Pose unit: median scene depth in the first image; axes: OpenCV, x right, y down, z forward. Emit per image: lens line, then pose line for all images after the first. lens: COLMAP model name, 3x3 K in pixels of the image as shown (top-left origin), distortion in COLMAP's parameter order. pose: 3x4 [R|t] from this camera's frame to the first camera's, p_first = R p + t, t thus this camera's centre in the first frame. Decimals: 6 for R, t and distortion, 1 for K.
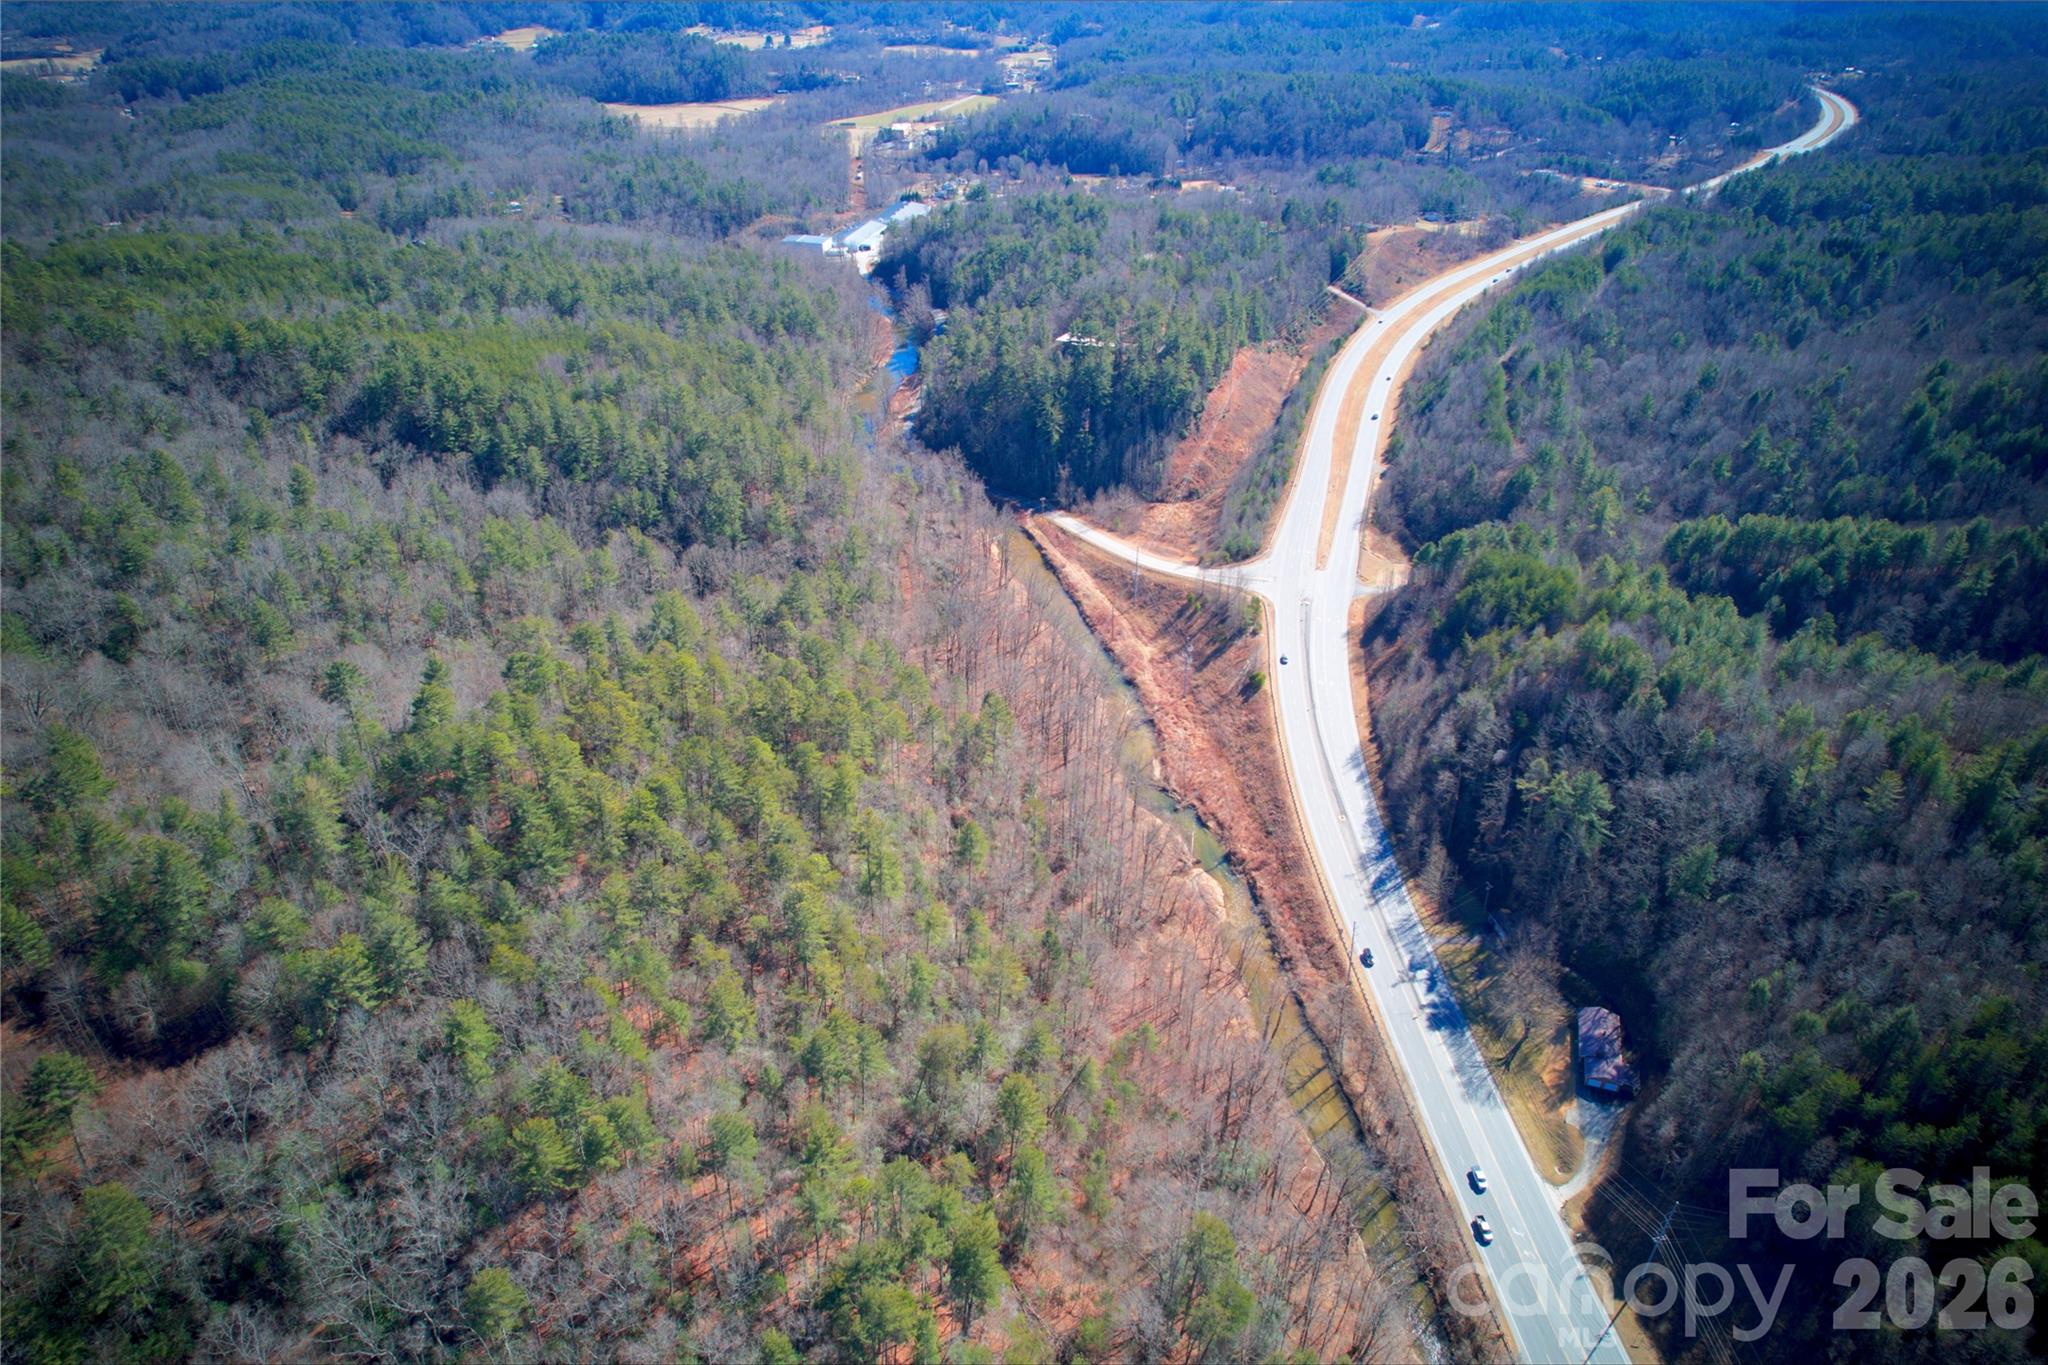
lens RADIAL K [[1316.3, 0, 1019.9], [0, 1316.3, 675.3], [0, 0, 1]] dist [-0.081310, 0.074124]
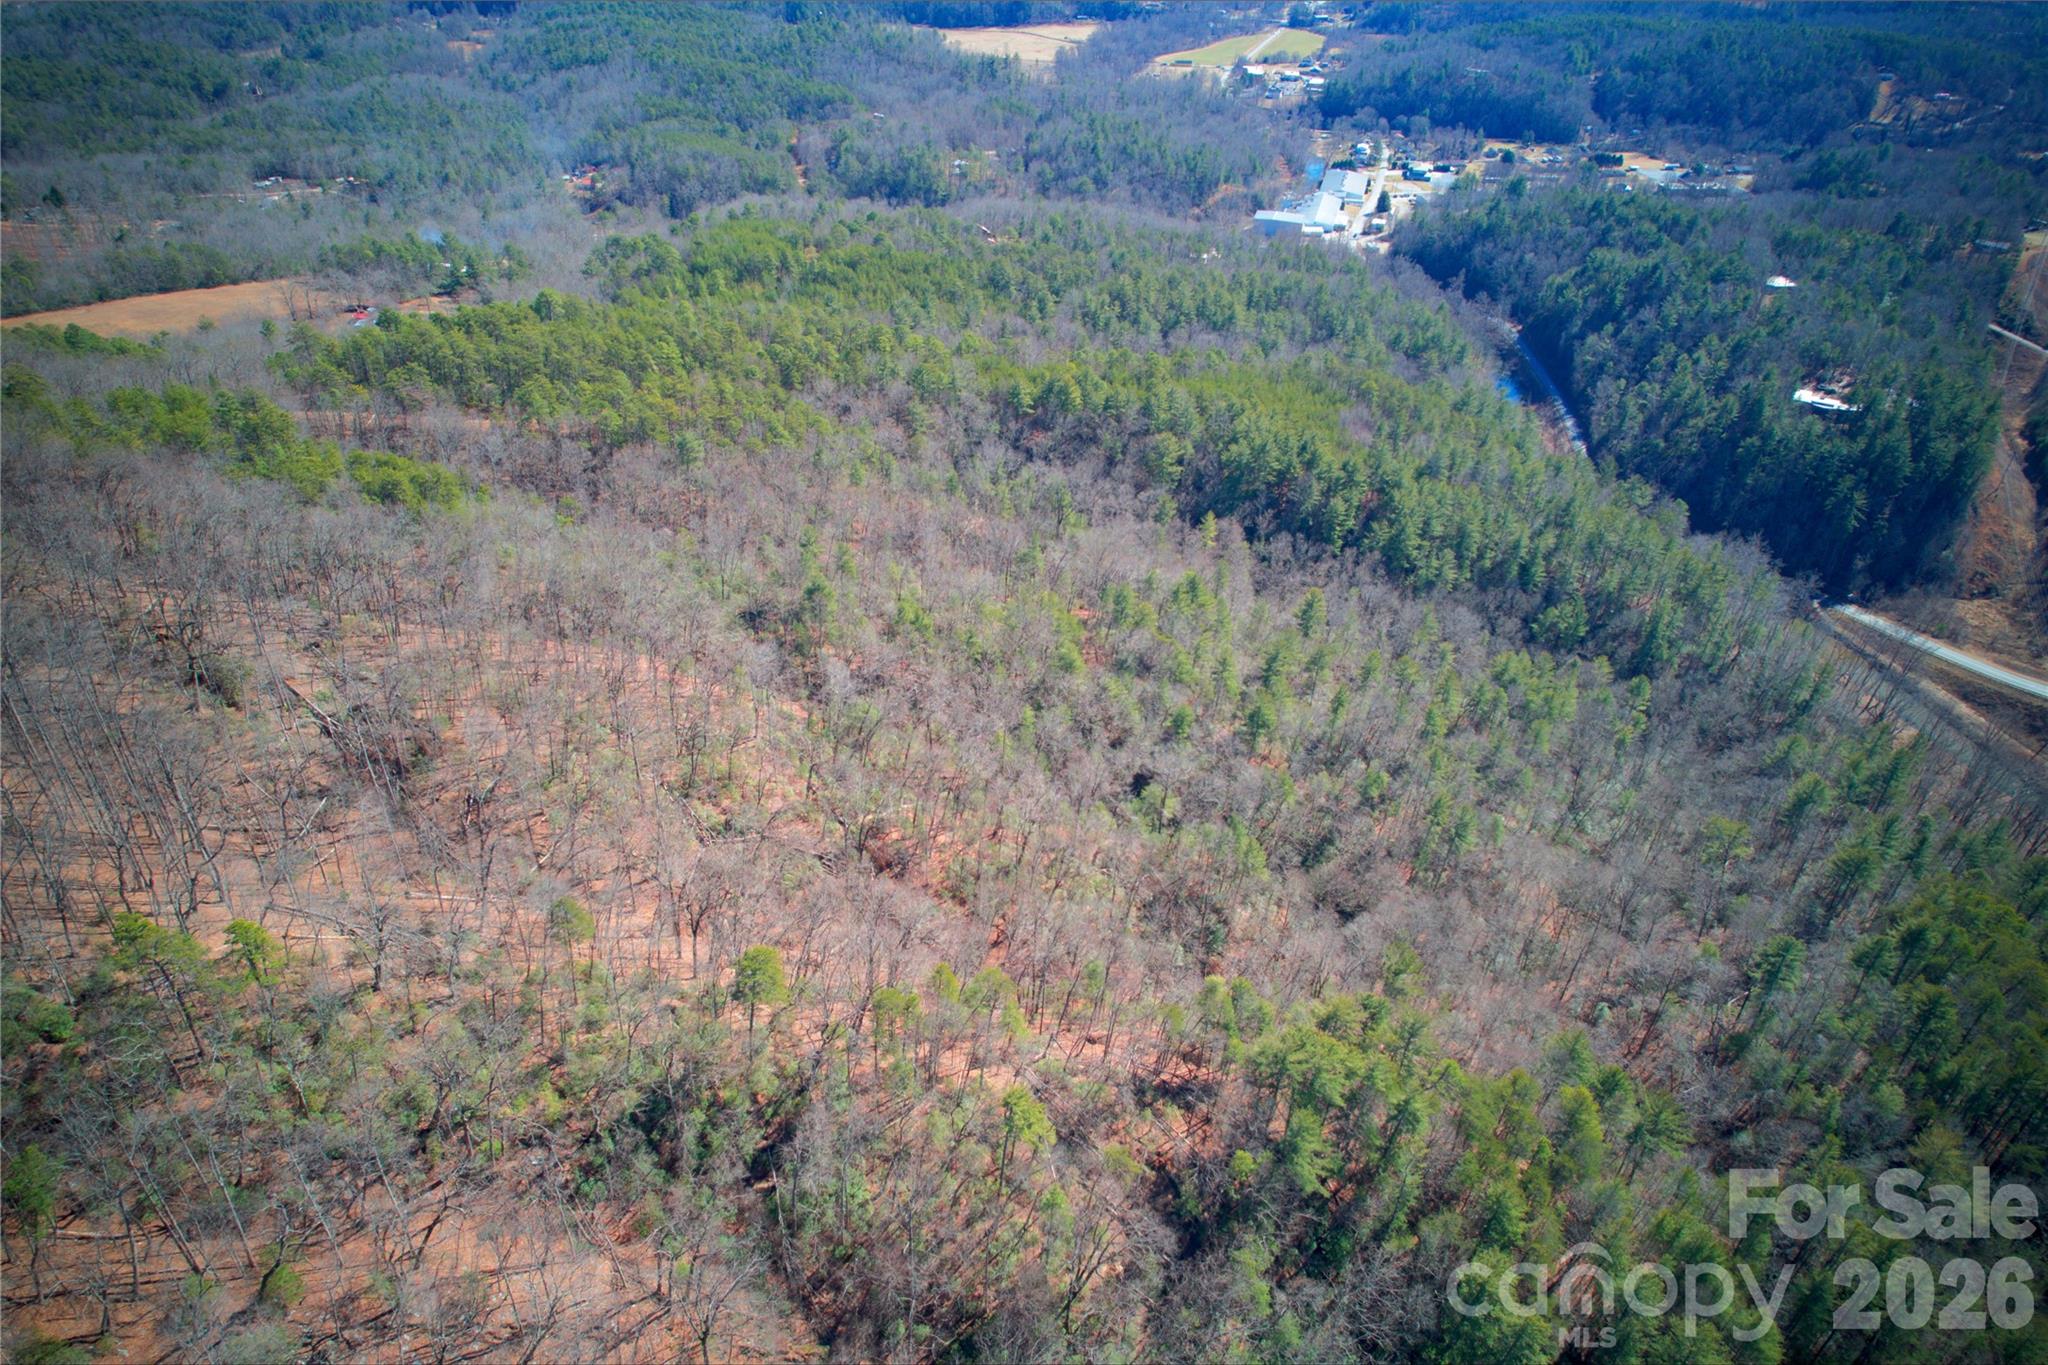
lens RADIAL K [[1317.9, 0, 1024.0], [0, 1317.9, 682.5], [0, 0, 1]] dist [-0.096274, 0.092372]
pose [[0.996444, 0.054776, -0.064027, -0.488748], [-0.050021, 0.996029, 0.073645, -0.108251], [0.067807, -0.070181, 0.995227, 0.057016]]
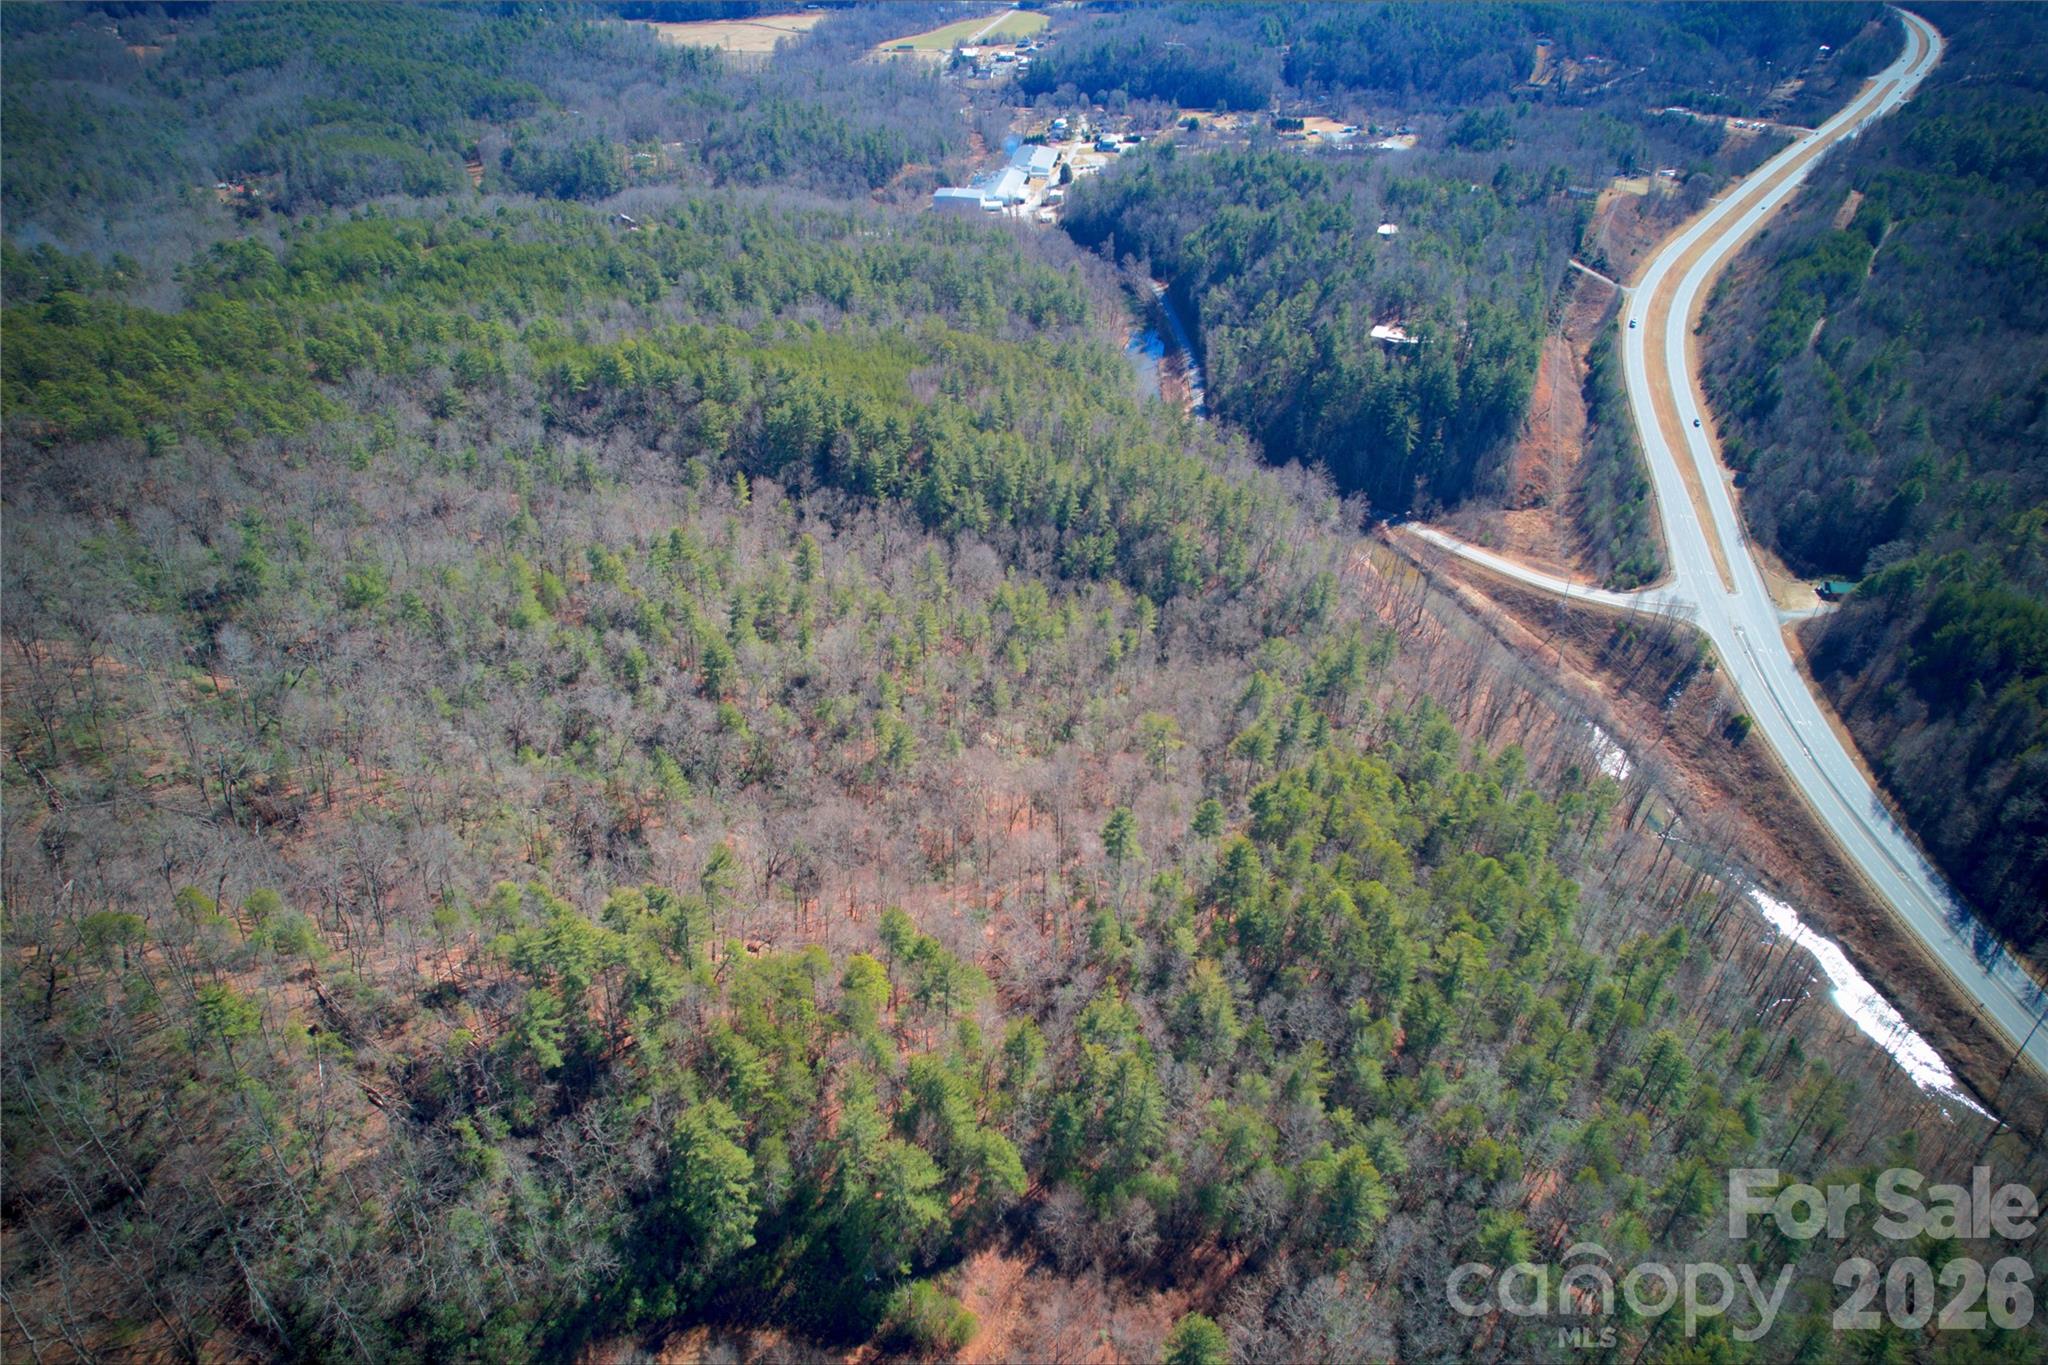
lens RADIAL K [[1316.3, 0, 1019.9], [0, 1316.3, 675.3], [0, 0, 1]] dist [-0.081310, 0.074124]
pose [[0.998511, -0.027352, 0.047203, -0.316798], [0.023840, 0.997015, 0.073433, -0.089447], [-0.049071, -0.072198, 0.996182, 0.027133]]
